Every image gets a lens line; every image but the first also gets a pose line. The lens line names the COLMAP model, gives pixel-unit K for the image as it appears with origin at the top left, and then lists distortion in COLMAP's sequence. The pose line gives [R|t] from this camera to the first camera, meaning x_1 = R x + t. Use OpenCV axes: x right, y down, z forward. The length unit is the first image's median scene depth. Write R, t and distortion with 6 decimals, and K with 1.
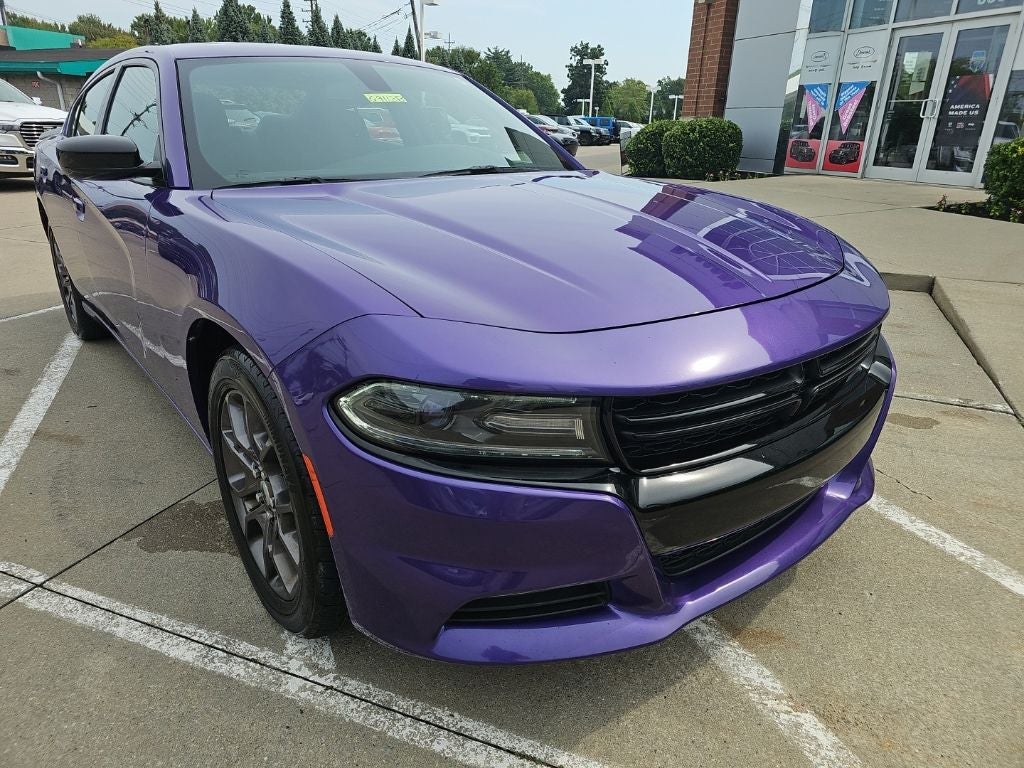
lens RADIAL K [[679.9, 0, 519.9], [0, 679.9, 364.6], [0, 0, 1]] dist [0.031194, -0.019310]
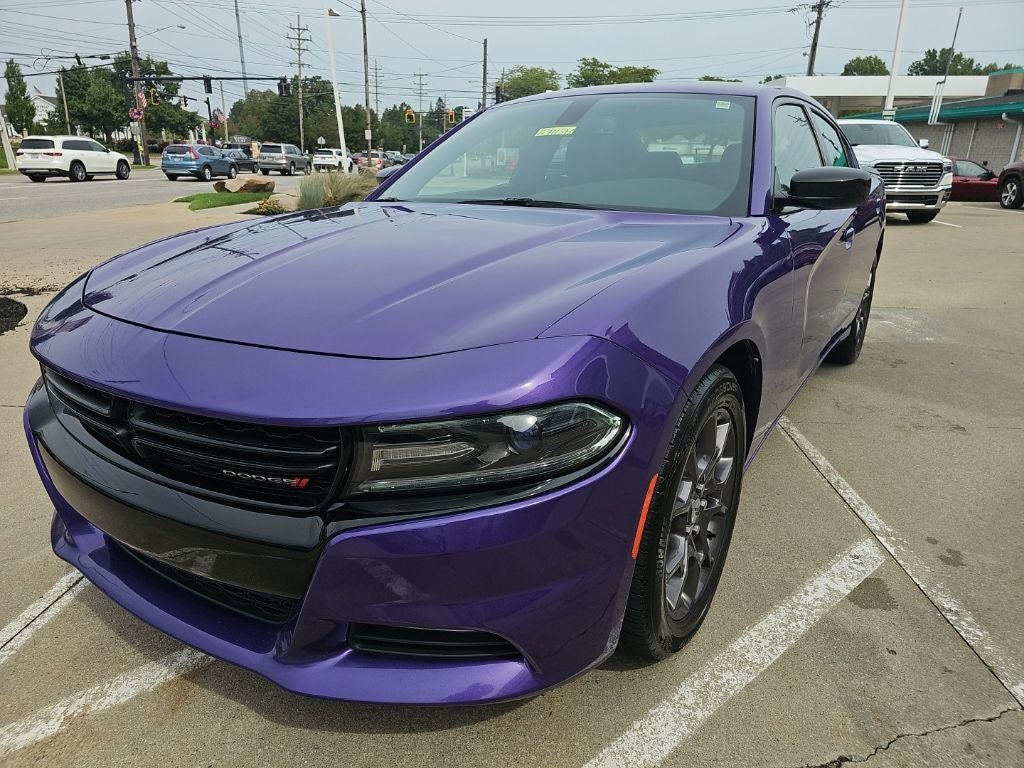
lens RADIAL K [[679.9, 0, 516.7], [0, 679.9, 381.0], [0, 0, 1]] dist [0.031194, -0.019310]
pose [[0.312377, 0.284655, -0.906307, 1.169823], [-0.314862, 0.931145, 0.183932, -0.302410], [0.896260, 0.227905, 0.380496, 0.921507]]
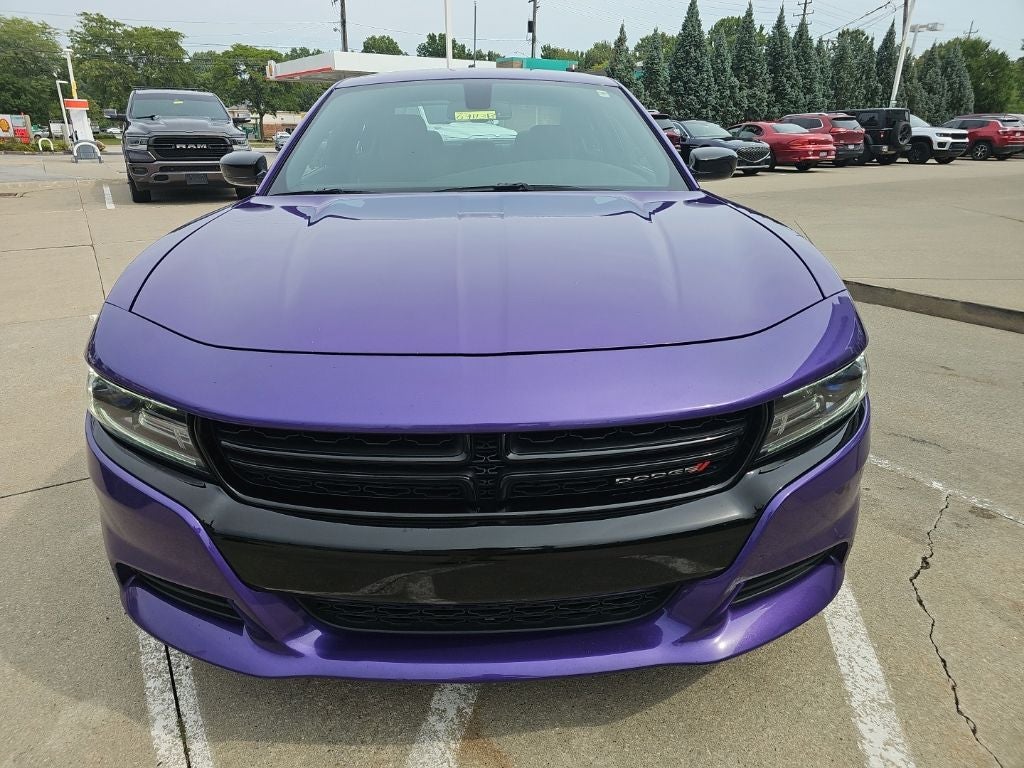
lens RADIAL K [[679.9, 0, 508.7], [0, 679.9, 373.6], [0, 0, 1]] dist [0.031194, -0.019310]
pose [[0.798801, 0.189358, -0.571018, 0.732017], [-0.189191, 0.980084, 0.060351, -0.110277], [0.571073, 0.059823, 0.818717, 0.287686]]
